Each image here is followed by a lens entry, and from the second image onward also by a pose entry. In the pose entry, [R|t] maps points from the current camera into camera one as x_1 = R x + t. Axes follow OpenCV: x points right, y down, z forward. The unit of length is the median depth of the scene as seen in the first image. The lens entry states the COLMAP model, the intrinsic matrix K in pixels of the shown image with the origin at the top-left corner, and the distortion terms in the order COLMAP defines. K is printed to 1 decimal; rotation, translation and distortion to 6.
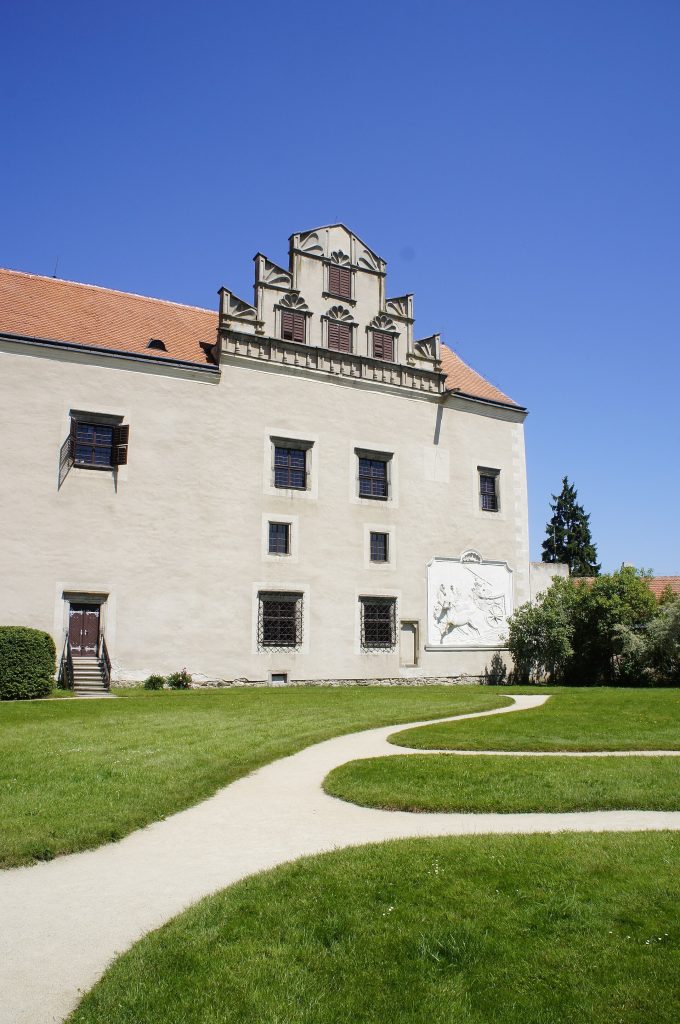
lens RADIAL K [[785.0, 0, 340.0], [0, 785.0, 512.0], [0, 0, 1]] dist [-0.185915, 0.118086]
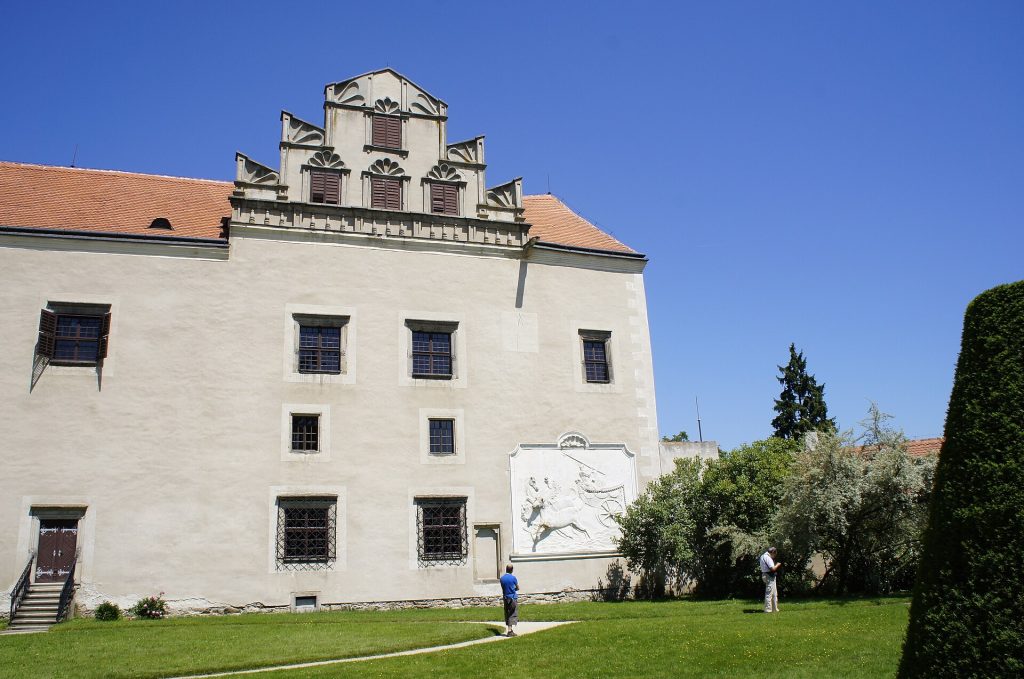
lens RADIAL K [[785.0, 0, 512.0], [0, 785.0, 339.5], [0, 0, 1]] dist [-0.185915, 0.118086]
pose [[0.982278, -0.093721, -0.162313, 0.271960], [0.077043, 0.991358, -0.106174, 0.037956], [0.170861, 0.091787, 0.981010, 0.207262]]
